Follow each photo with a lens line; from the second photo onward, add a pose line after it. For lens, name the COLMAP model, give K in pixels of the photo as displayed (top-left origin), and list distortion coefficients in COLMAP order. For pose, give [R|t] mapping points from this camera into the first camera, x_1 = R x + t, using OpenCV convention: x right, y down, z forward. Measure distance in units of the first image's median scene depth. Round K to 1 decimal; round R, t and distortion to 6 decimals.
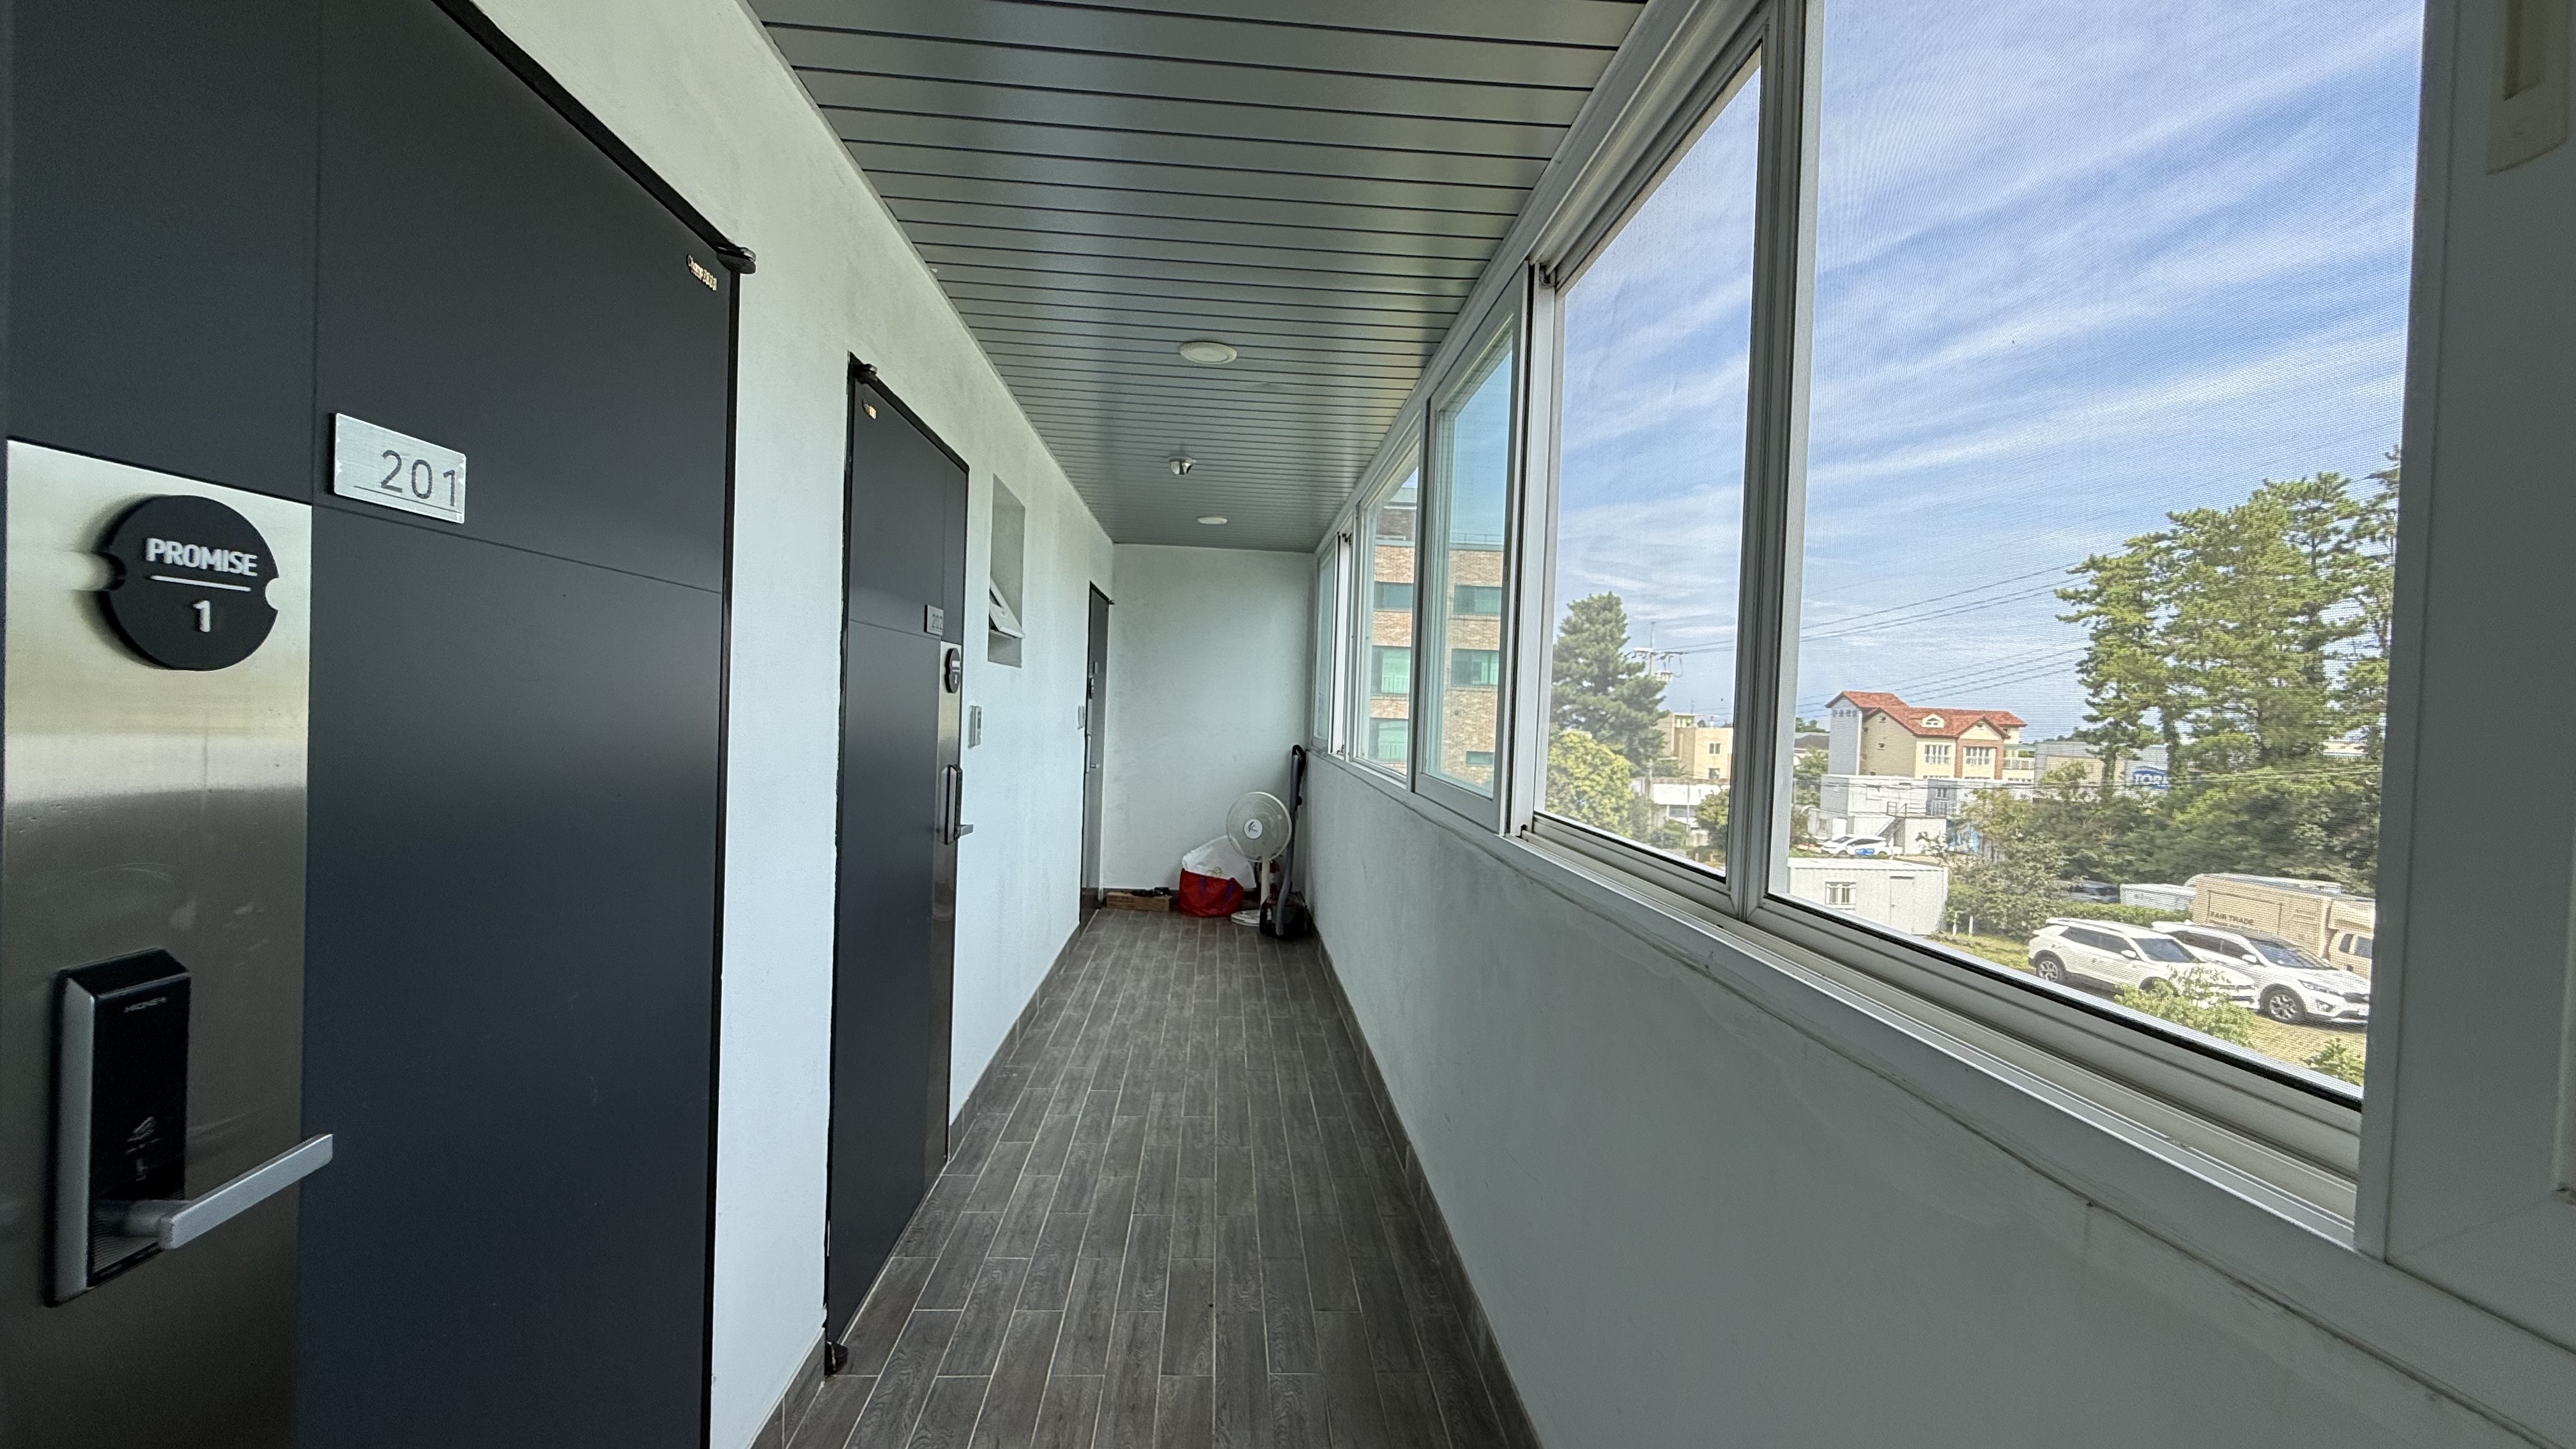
lens RADIAL K [[1039.4, 0, 1292.9], [0, 1039.4, 730.6], [0, 0, 1]] dist [0.001540, -0.000227]
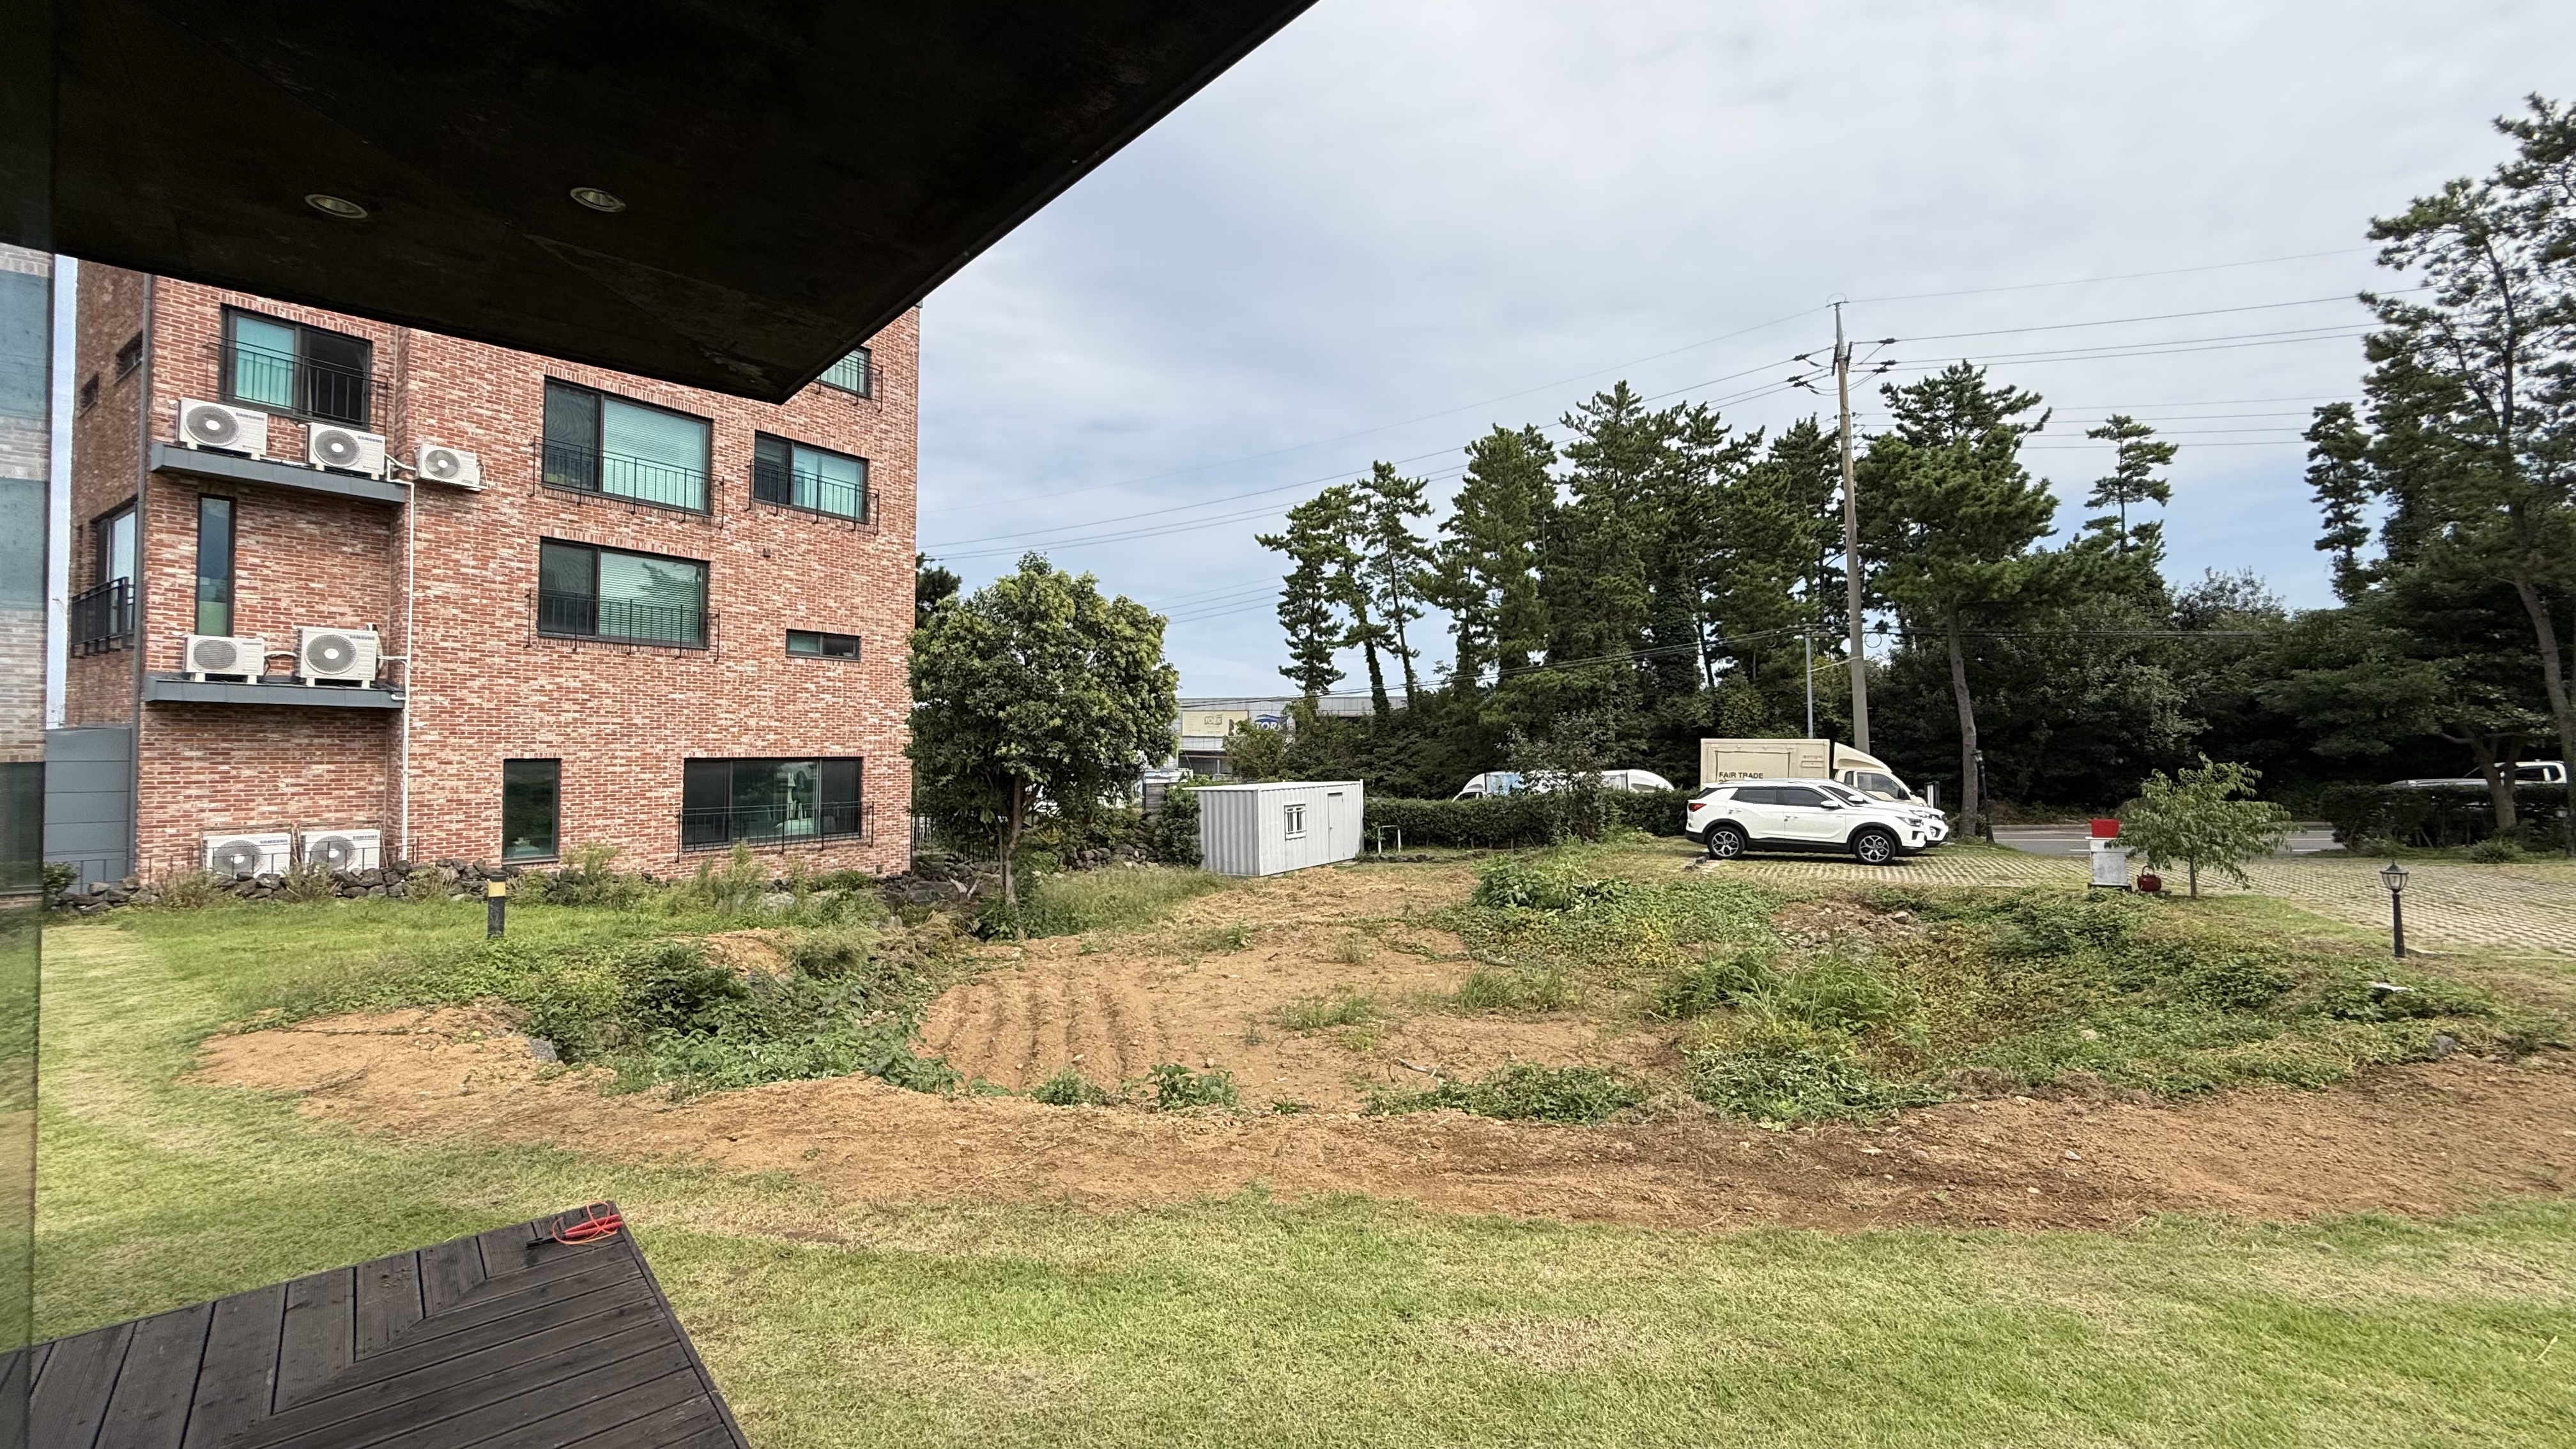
lens RADIAL K [[1039.4, 0, 1291.9], [0, 1039.4, 723.9], [0, 0, 1]] dist [0.001540, -0.000227]
pose [[0.615775, -0.017921, 0.787718, -0.099878], [0.029284, 0.999571, -0.000151, 0.079555], [-0.787378, 0.023160, 0.616036, 0.482681]]
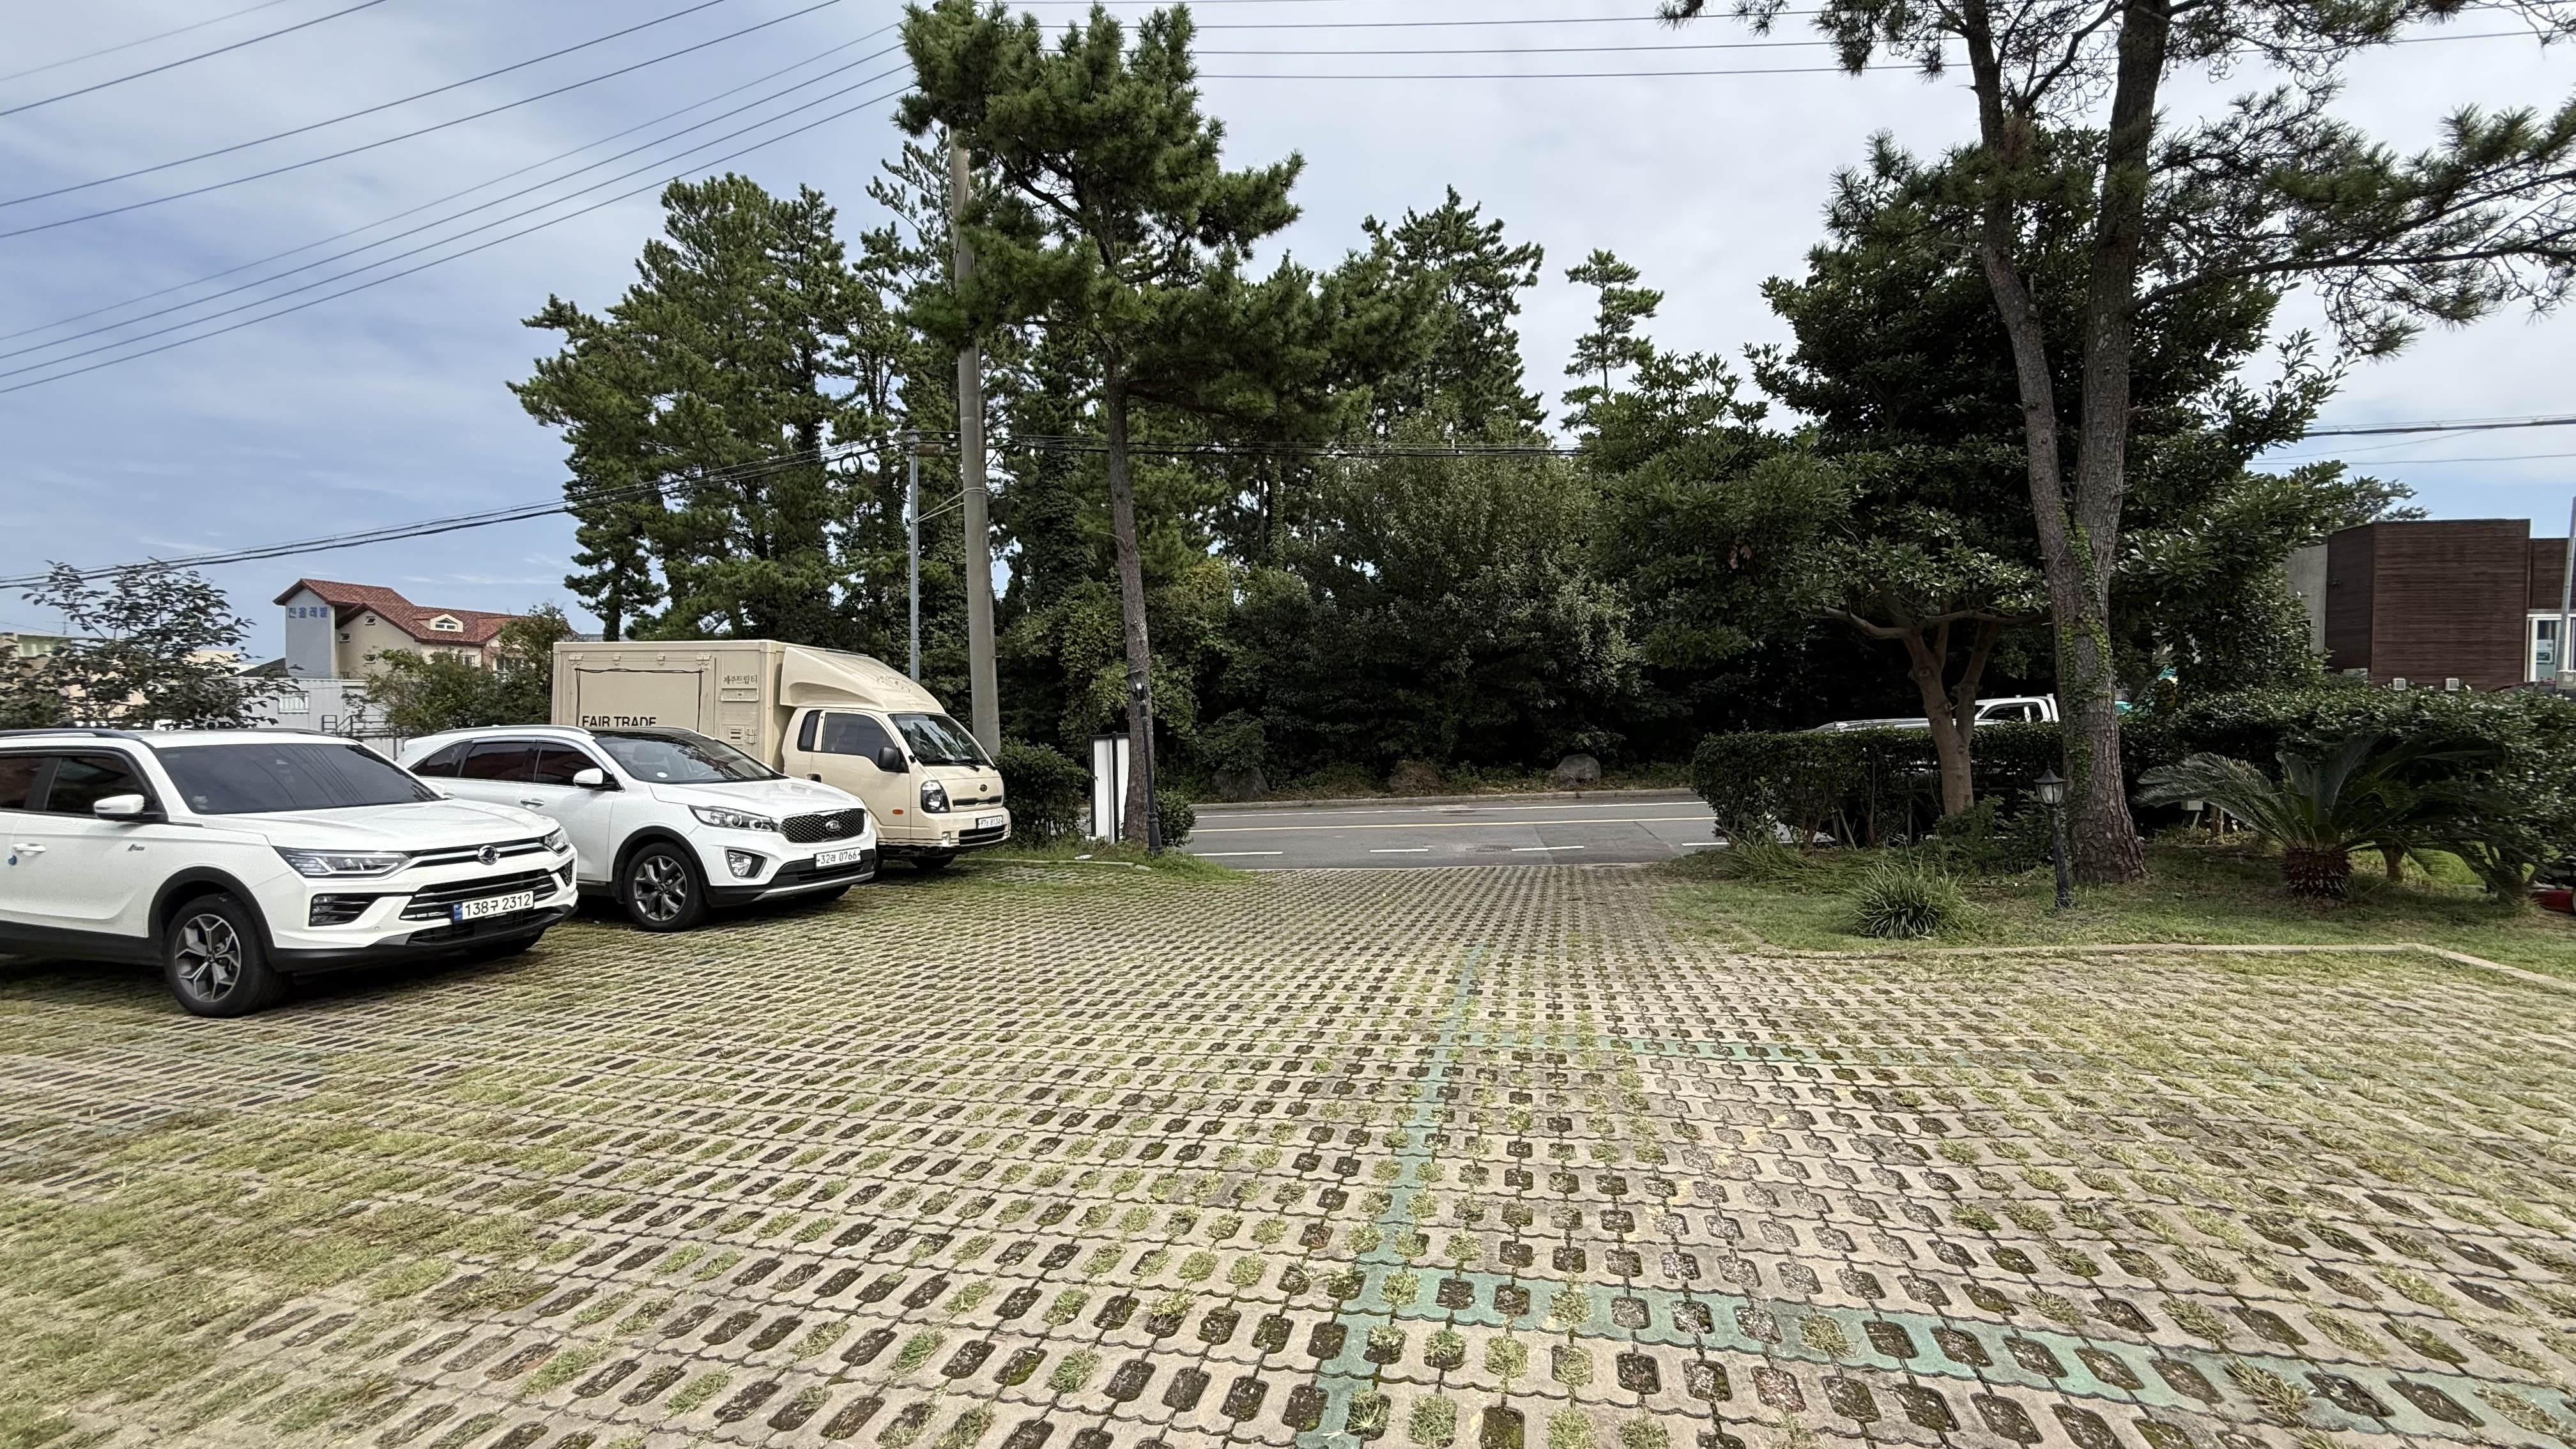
lens RADIAL K [[1039.4, 0, 1292.9], [0, 1039.4, 726.6], [0, 0, 1]] dist [0.001540, -0.000227]
pose [[0.390831, -0.052429, 0.918968, 0.403920], [0.025630, 0.998609, 0.046073, 0.113356], [-0.920106, 0.005546, 0.391631, 0.372676]]
